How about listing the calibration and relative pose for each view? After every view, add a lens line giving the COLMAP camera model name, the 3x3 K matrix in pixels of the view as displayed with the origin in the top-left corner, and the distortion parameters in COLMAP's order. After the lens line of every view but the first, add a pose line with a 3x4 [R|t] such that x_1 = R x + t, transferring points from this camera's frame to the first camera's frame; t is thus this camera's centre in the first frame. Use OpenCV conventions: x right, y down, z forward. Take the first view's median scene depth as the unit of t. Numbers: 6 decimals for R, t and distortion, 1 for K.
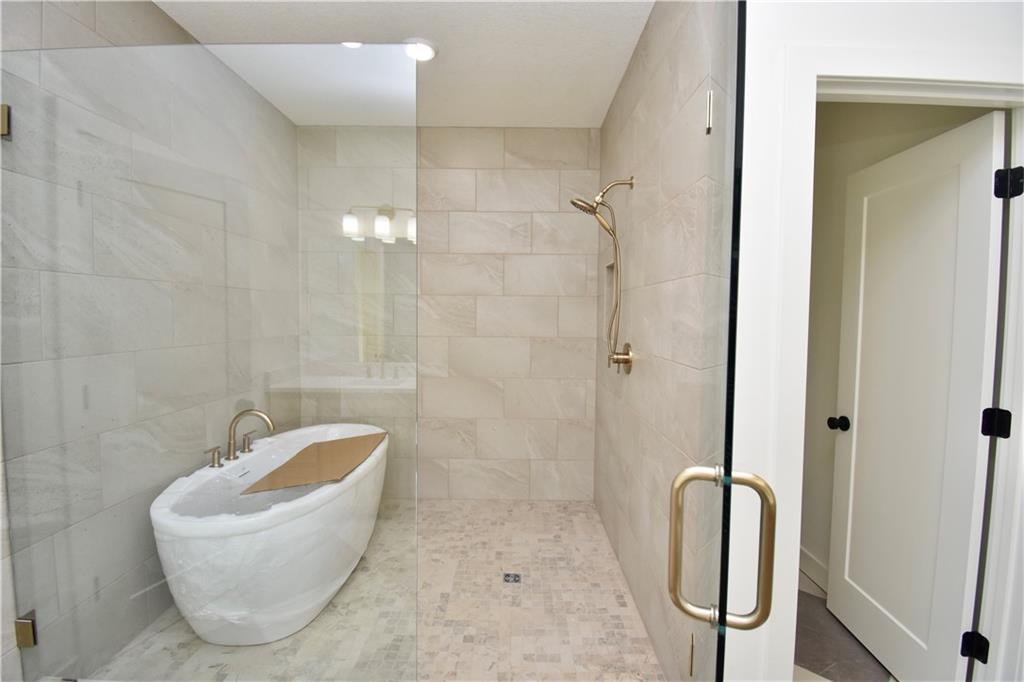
lens RADIAL K [[461.7, 0, 514.6], [0, 461.7, 336.0], [0, 0, 1]] dist [0.006112, -0.016490]
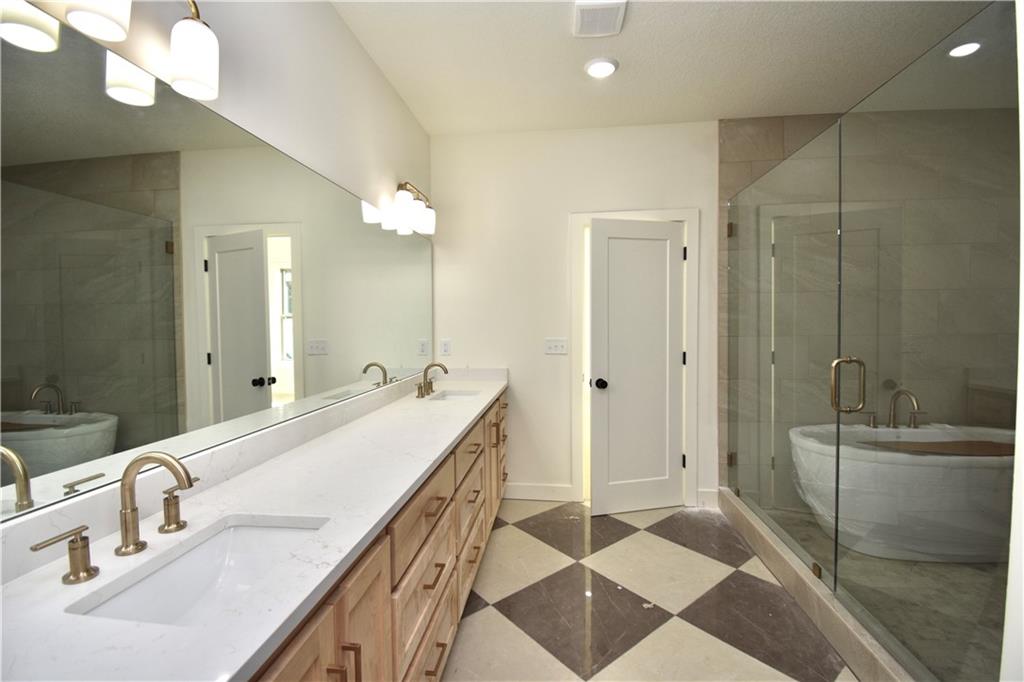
lens RADIAL K [[461.7, 0, 512.7], [0, 461.7, 333.1], [0, 0, 1]] dist [0.006112, -0.016490]
pose [[-0.103386, 0.018457, -0.994470, 0.855967], [-0.036671, 0.999077, 0.022355, 0.023908], [0.993965, 0.038780, -0.102614, 0.104208]]
